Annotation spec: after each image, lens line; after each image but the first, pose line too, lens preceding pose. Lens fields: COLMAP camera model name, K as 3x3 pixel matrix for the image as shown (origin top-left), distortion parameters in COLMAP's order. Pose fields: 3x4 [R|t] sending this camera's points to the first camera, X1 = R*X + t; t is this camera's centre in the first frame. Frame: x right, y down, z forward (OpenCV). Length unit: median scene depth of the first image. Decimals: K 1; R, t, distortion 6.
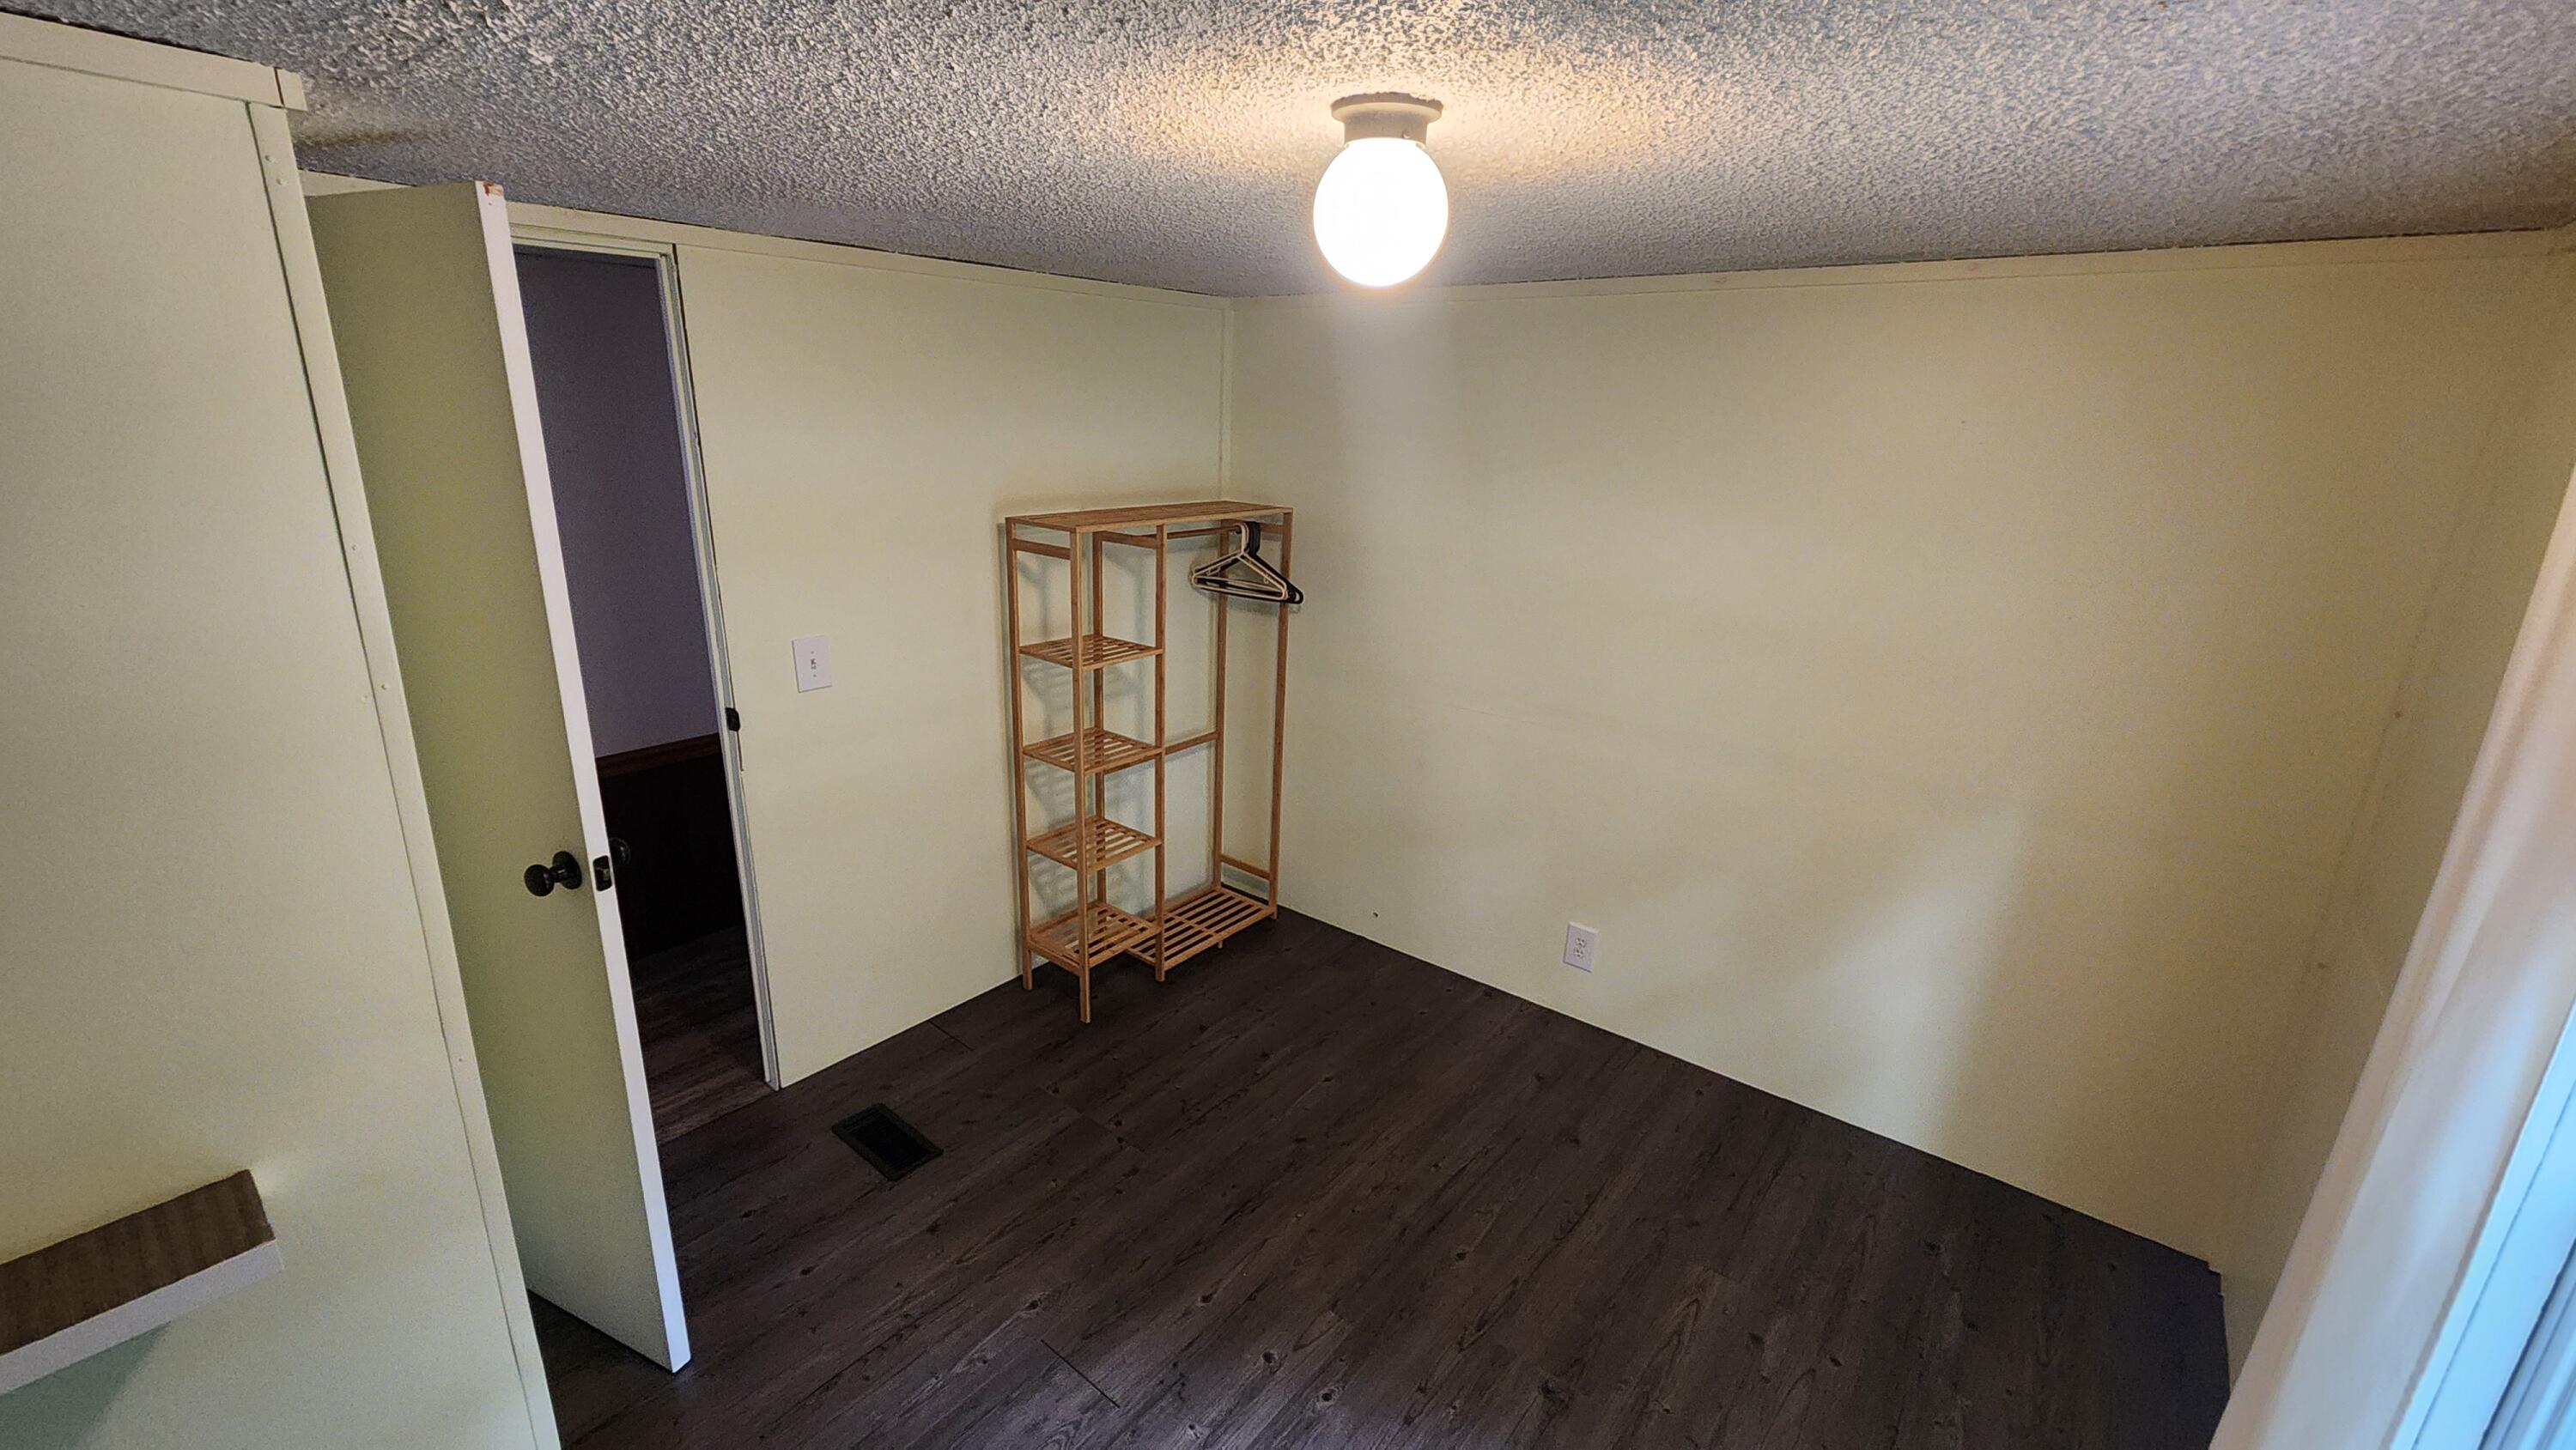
lens RADIAL K [[1054.7, 0, 1281.5], [0, 1054.7, 720.8], [0, 0, 1]] dist [0.001084, -0.000262]
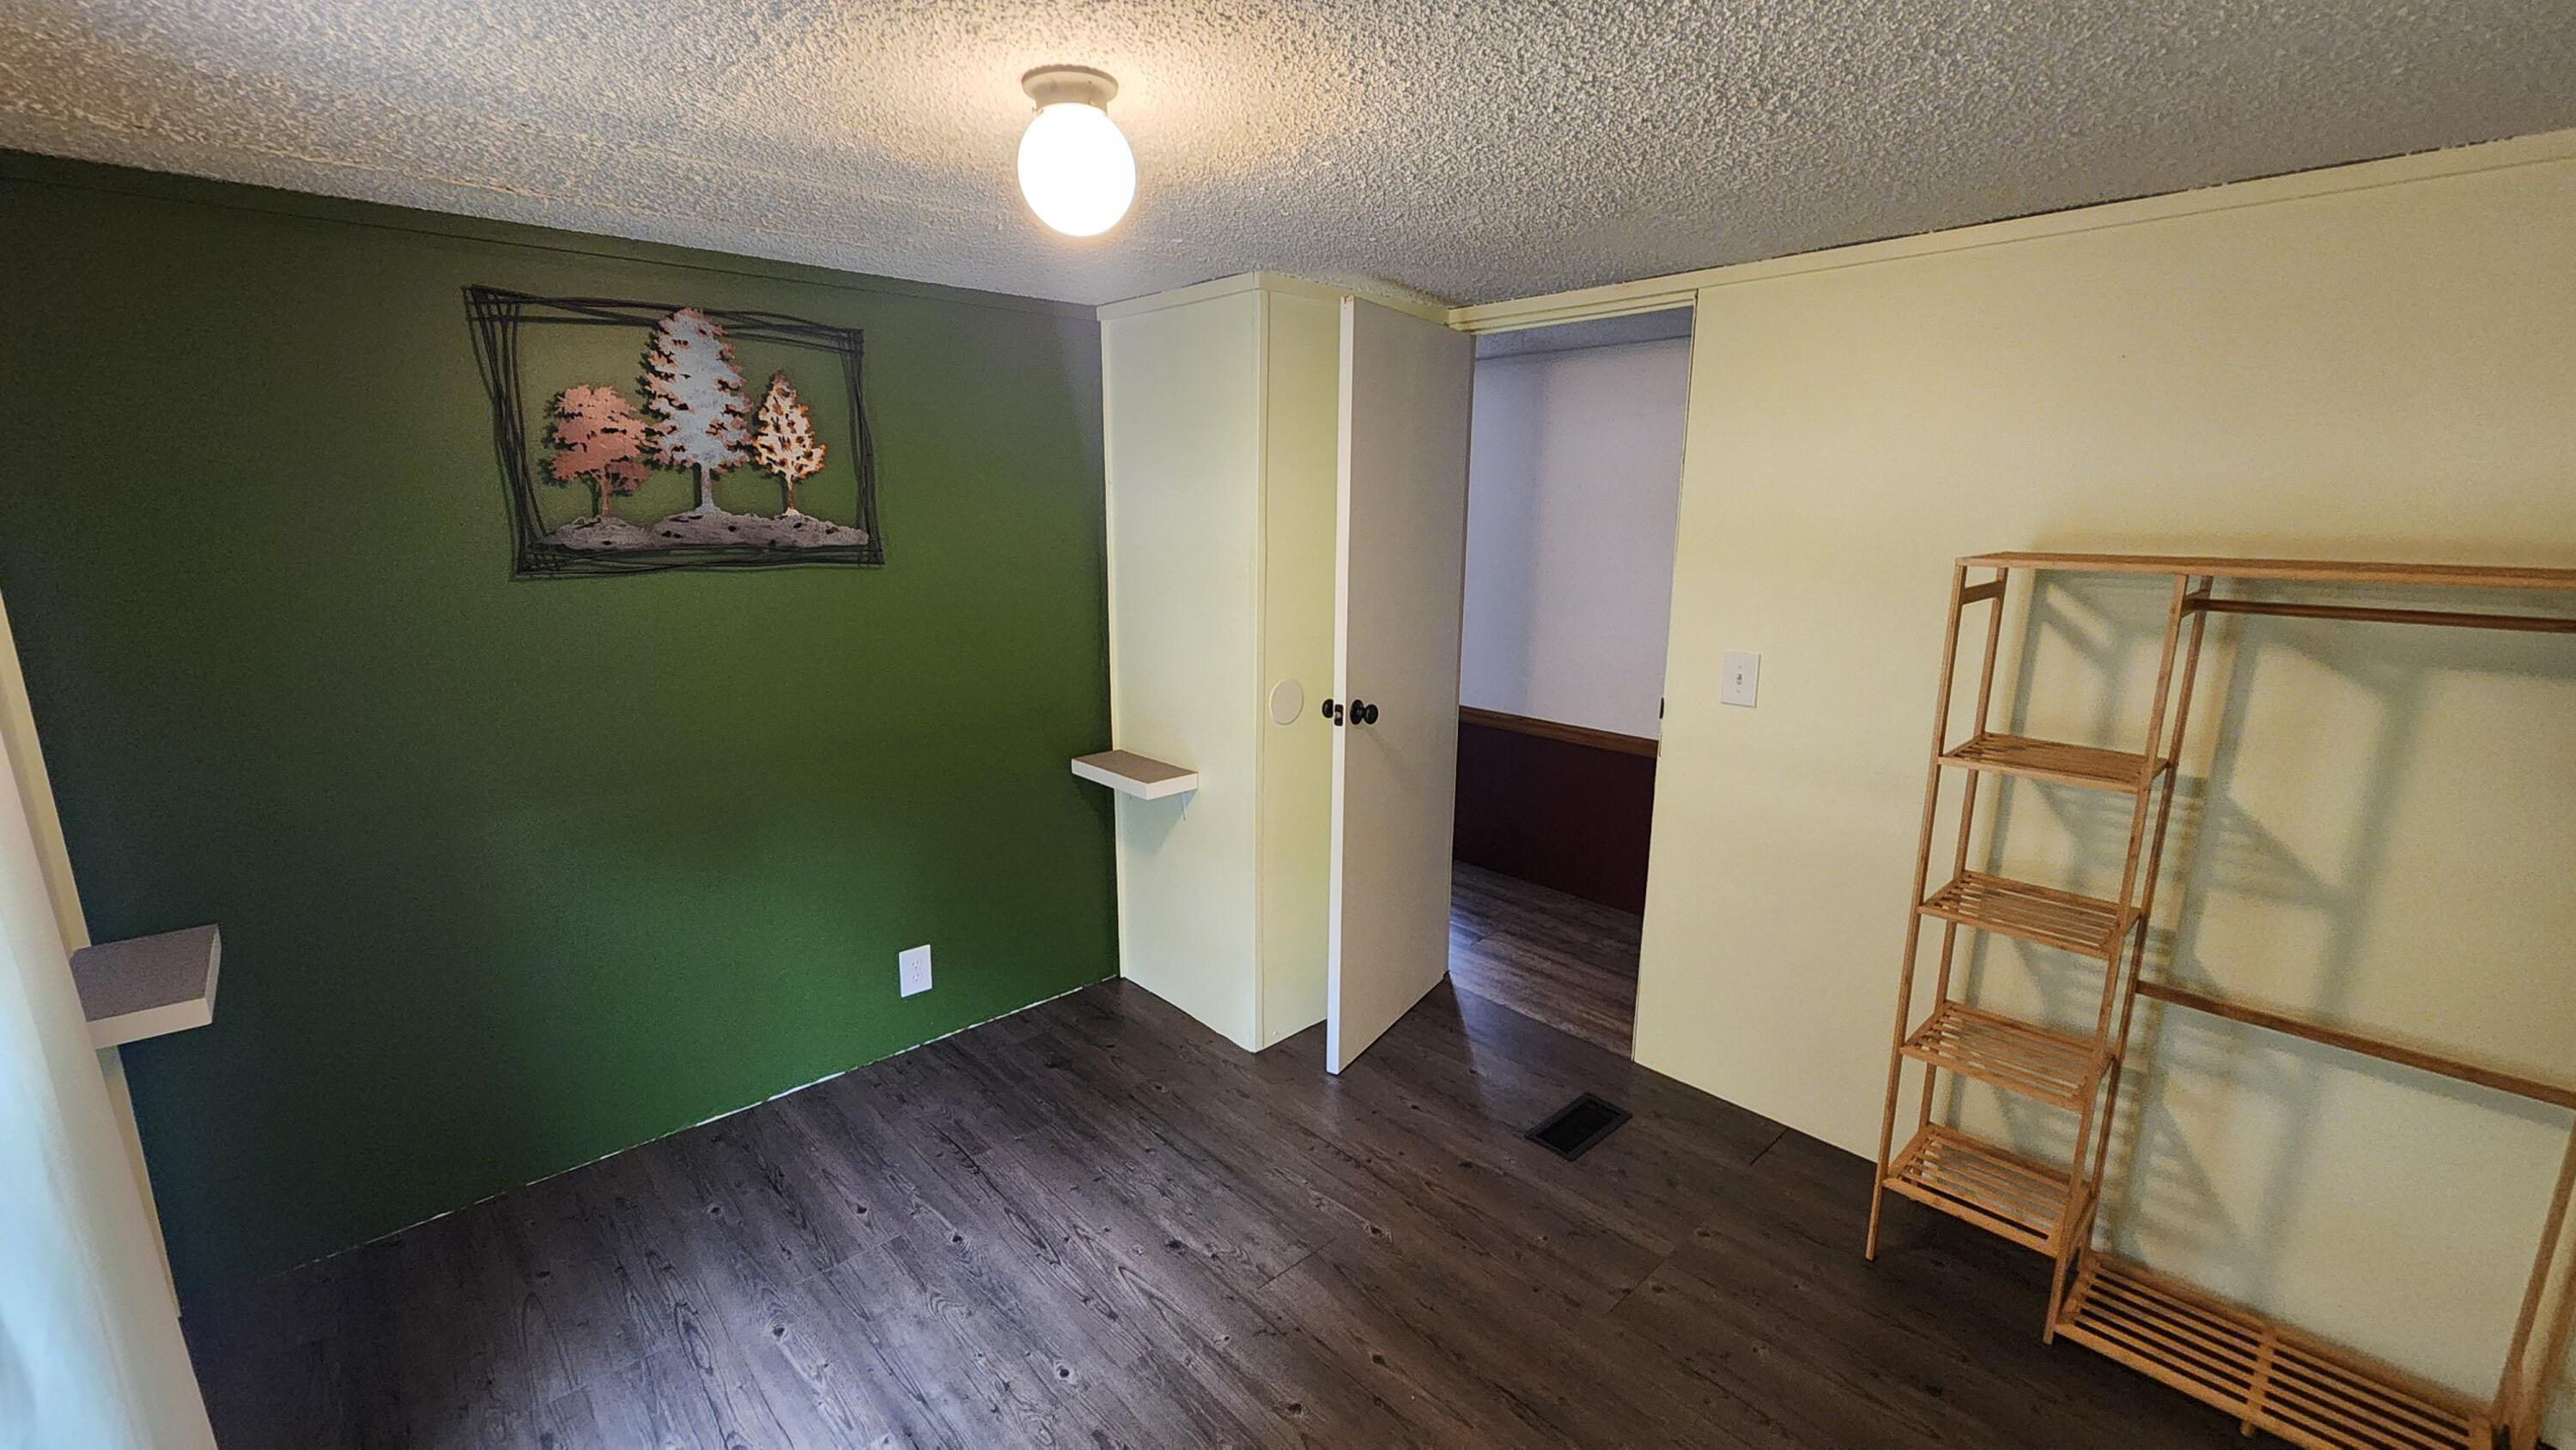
lens RADIAL K [[1054.7, 0, 1288.5], [0, 1054.7, 728.3], [0, 0, 1]] dist [0.001084, -0.000262]
pose [[-0.144579, 0.181909, -0.972628, 0.628967], [-0.285633, 0.933439, 0.217038, -0.112265], [0.947371, 0.309194, -0.082997, 0.732817]]
